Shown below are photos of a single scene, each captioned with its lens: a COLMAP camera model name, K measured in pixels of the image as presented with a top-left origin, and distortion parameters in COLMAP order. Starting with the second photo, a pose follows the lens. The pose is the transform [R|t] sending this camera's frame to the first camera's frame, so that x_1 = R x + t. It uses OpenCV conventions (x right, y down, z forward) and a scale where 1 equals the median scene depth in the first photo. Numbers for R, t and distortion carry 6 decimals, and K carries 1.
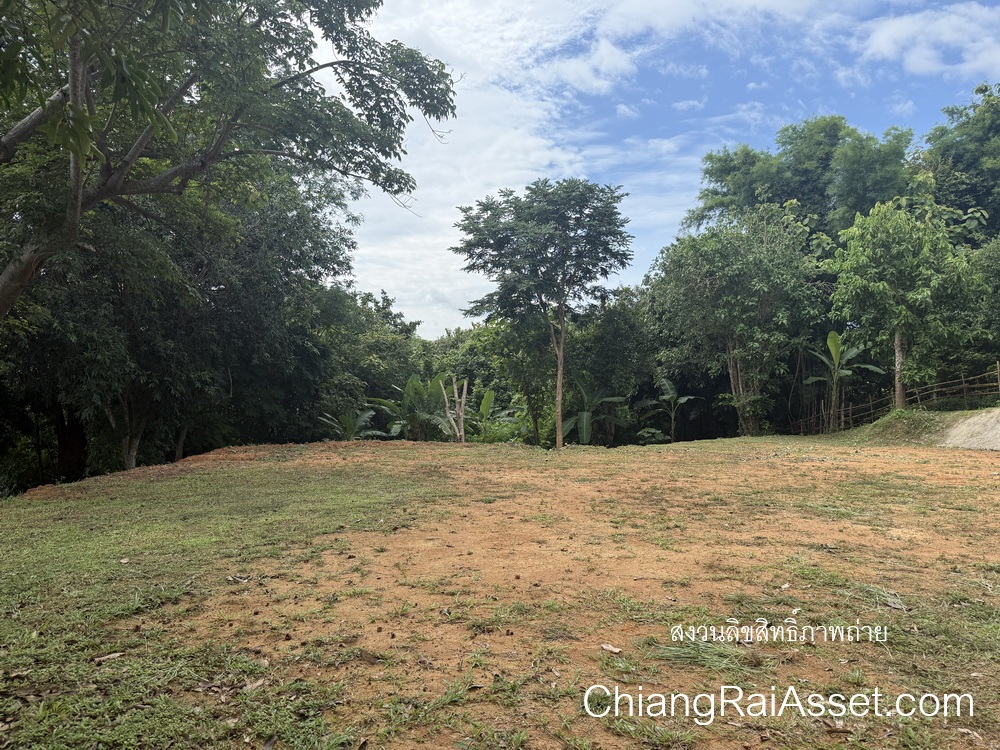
lens RADIAL K [[696.9, 0, 500.0], [0, 696.9, 375.0], [0, 0, 1]] dist [0.072355, -0.074714]
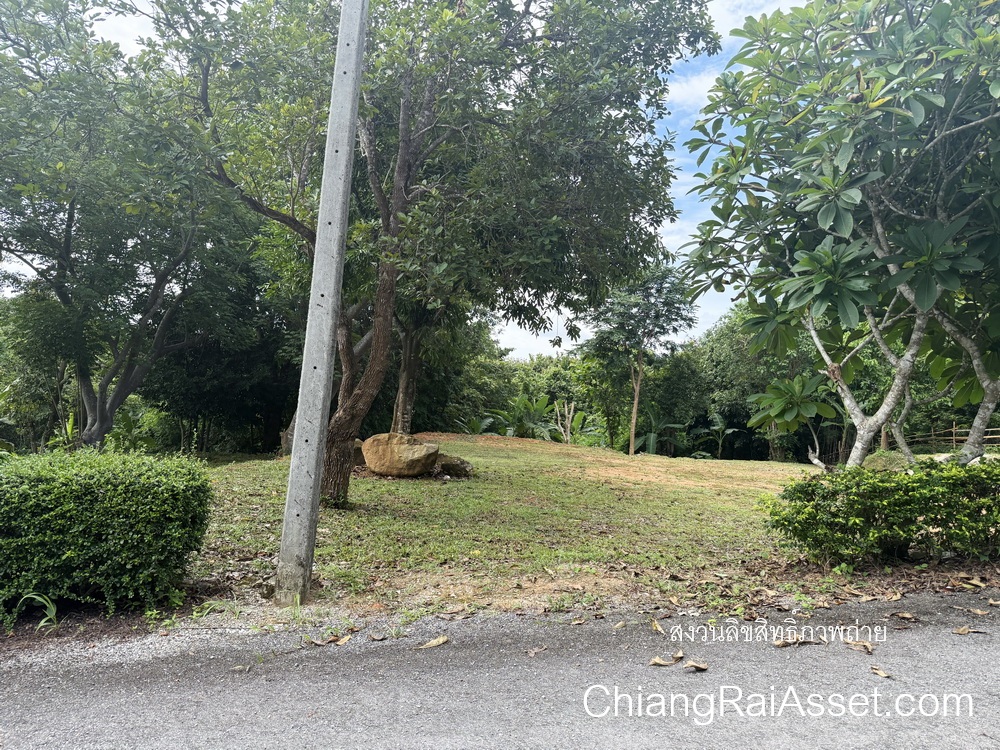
lens RADIAL K [[696.9, 0, 500.0], [0, 696.9, 375.0], [0, 0, 1]] dist [0.072355, -0.074714]
pose [[0.993174, 0.082017, -0.082934, -0.064662], [-0.084172, 0.996190, -0.022830, -0.002794], [0.080745, 0.029655, 0.996293, -0.353258]]
